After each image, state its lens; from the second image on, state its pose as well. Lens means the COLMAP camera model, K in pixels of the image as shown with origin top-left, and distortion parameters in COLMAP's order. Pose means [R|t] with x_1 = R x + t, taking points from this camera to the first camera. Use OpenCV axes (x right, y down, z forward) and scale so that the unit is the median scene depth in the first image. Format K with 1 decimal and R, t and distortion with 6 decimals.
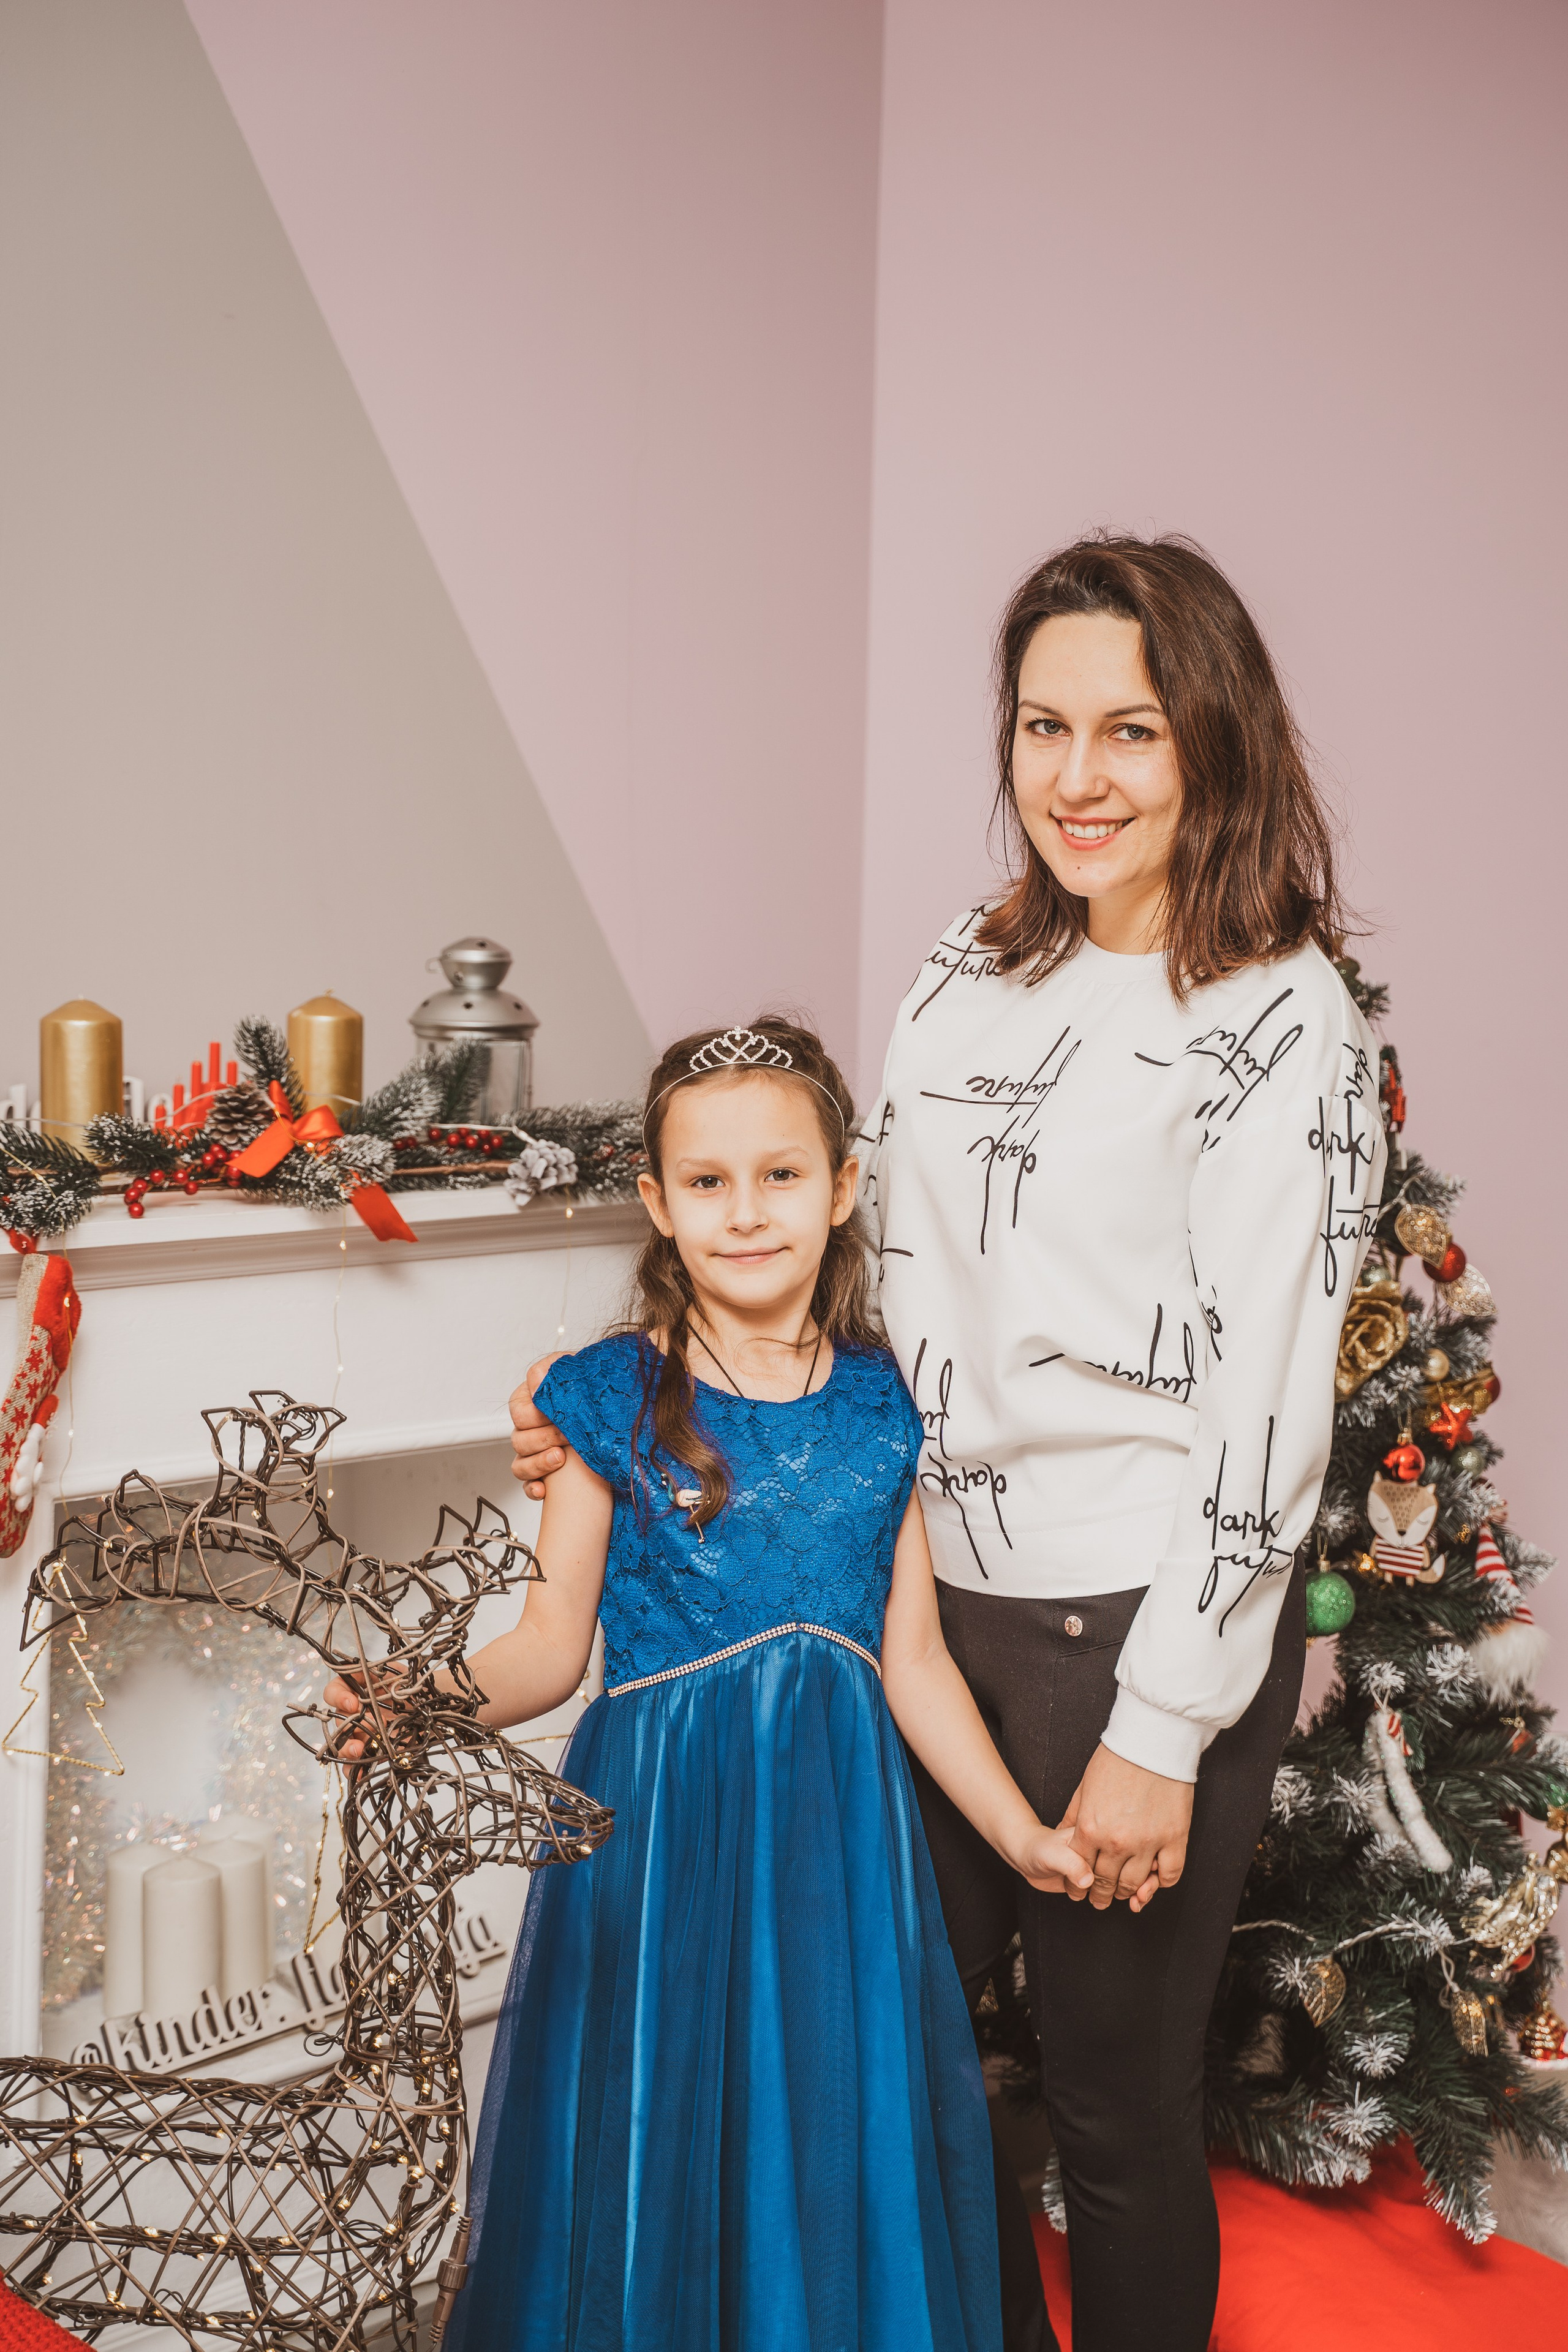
lens RADIAL K [[3804.0, 0, 782.0], [0, 3804.0, 1153.9], [0, 0, 1]] dist [0.150918, 0.000000]
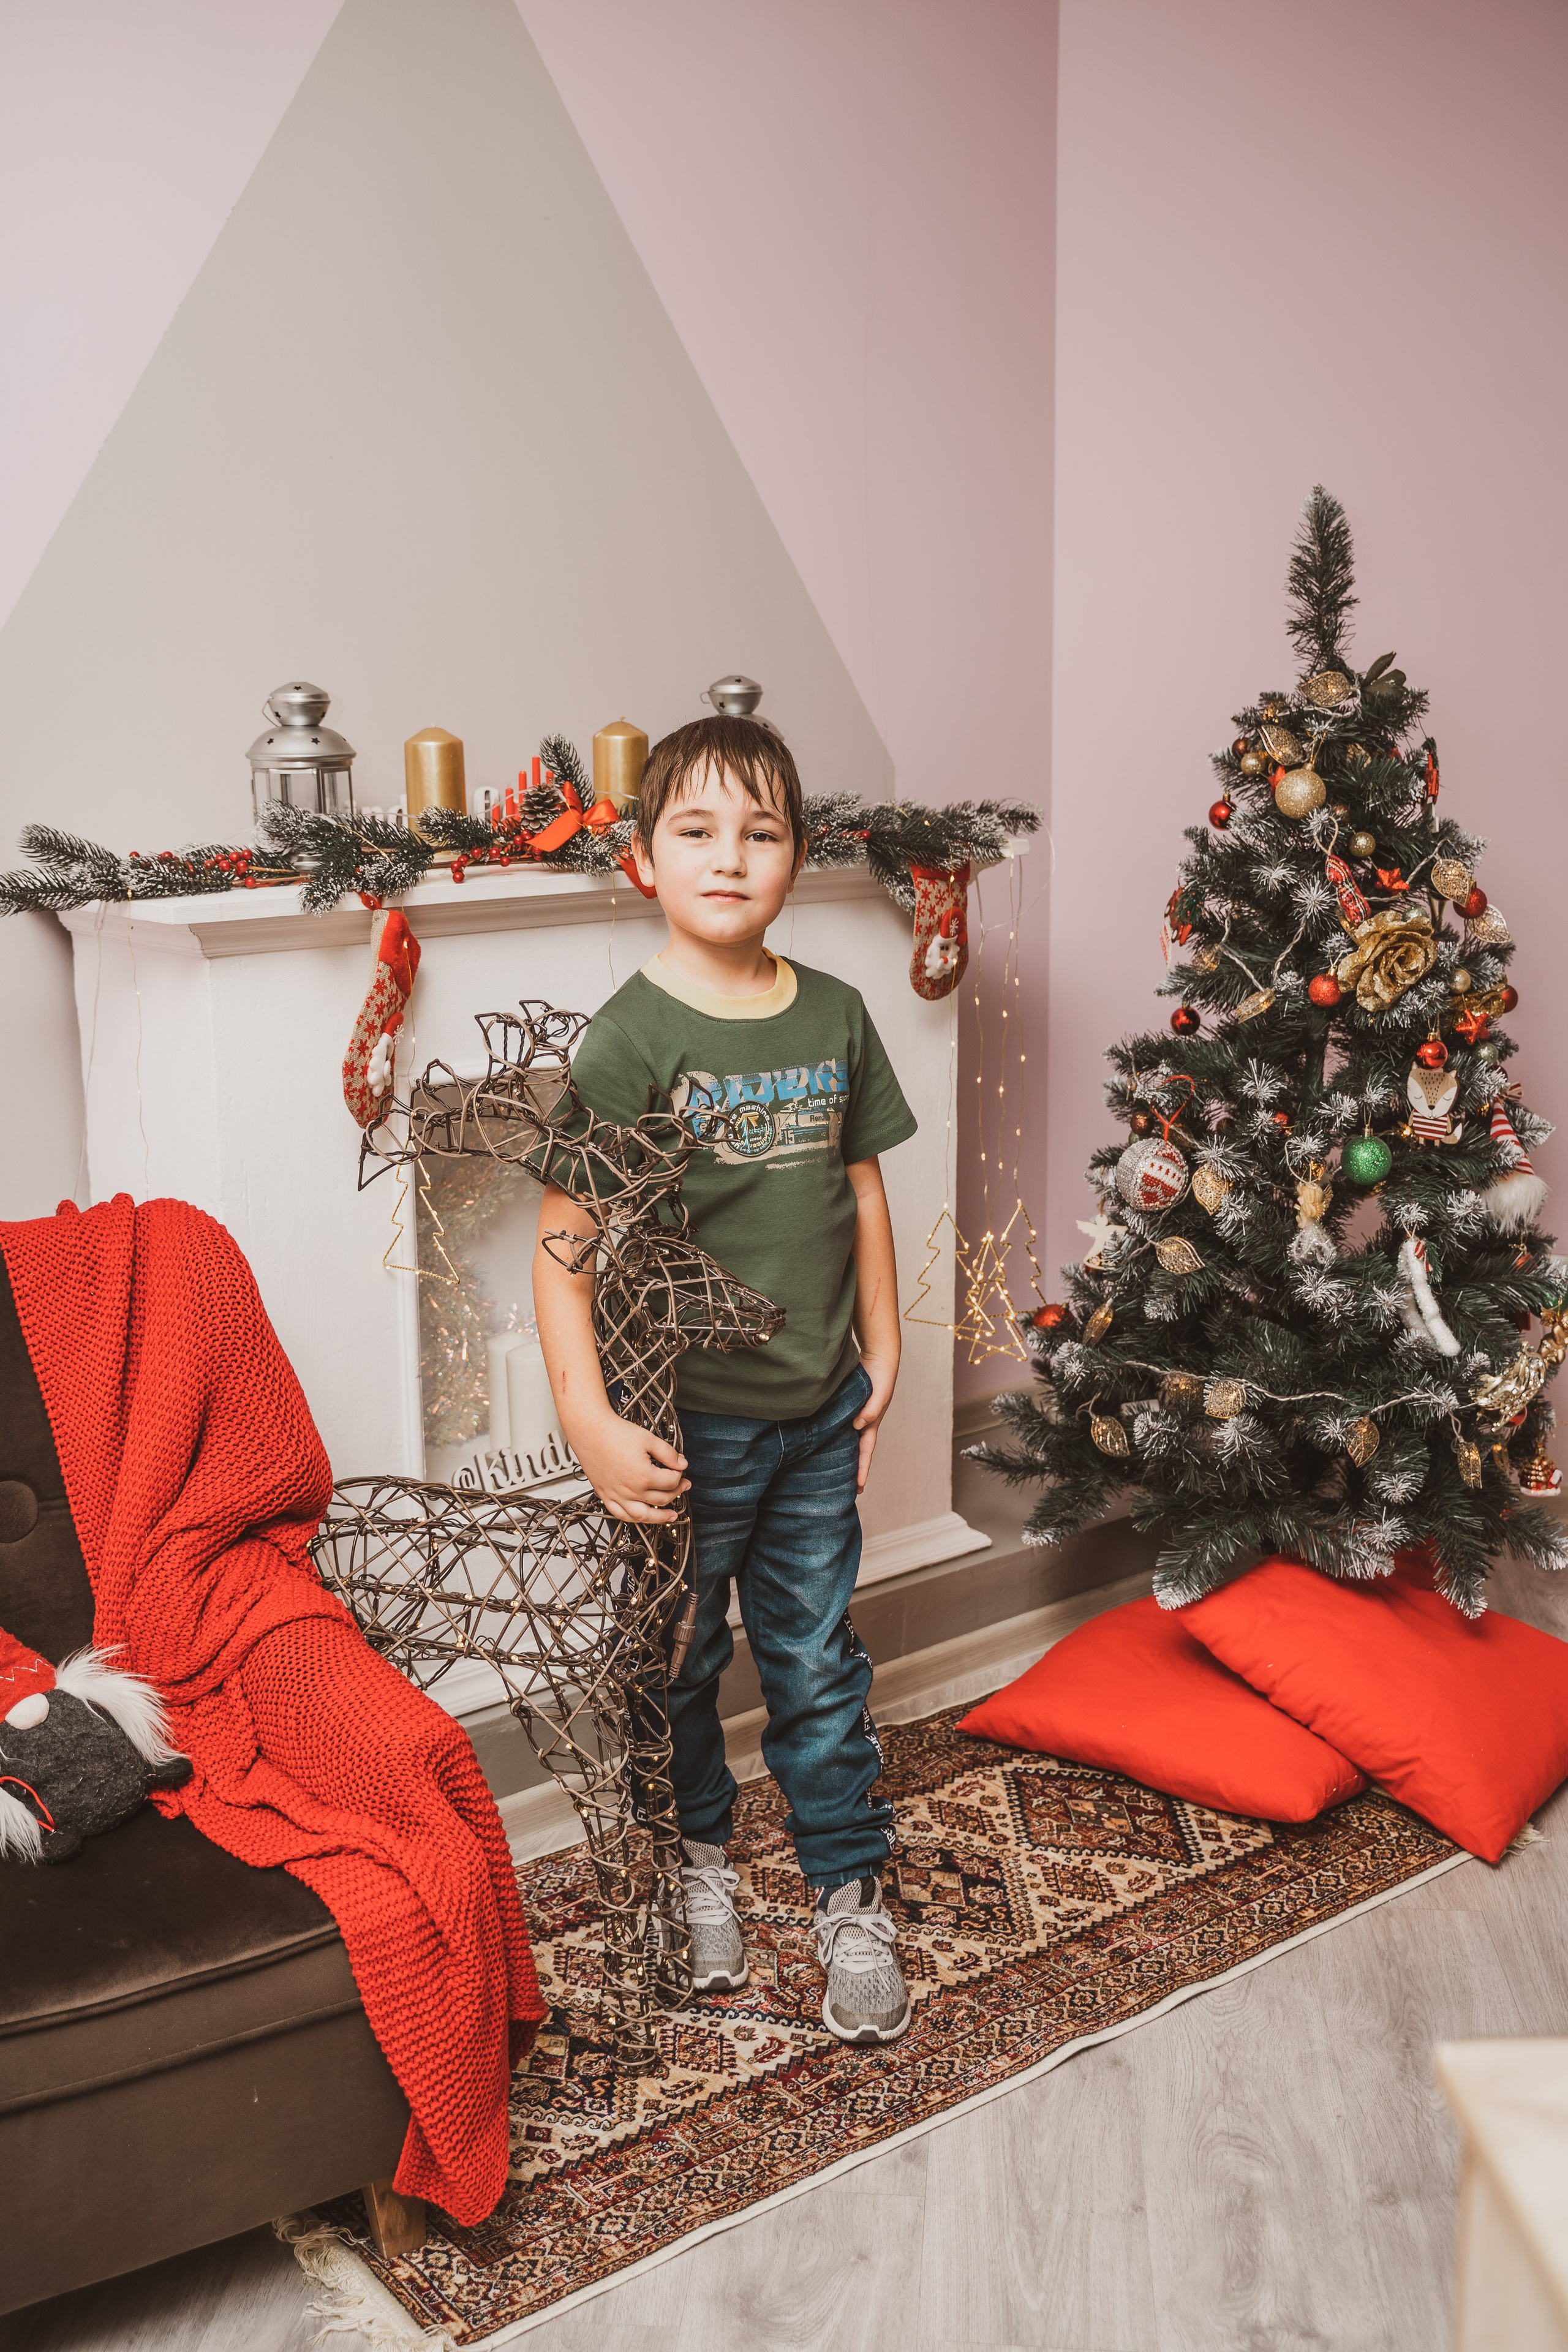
lens RADIAL K [[2548.6, 0, 741.2], [0, 2548.6, 1204.2], [0, 0, 1]] dist [-0.041438, 0.000000]
pose [[0.987520, -0.003029, -0.157466, 0.067618], [0.023044, 0.991834, 0.125434, 0.017088], [0.155800, -0.127497, 0.979526, 0.098511]]
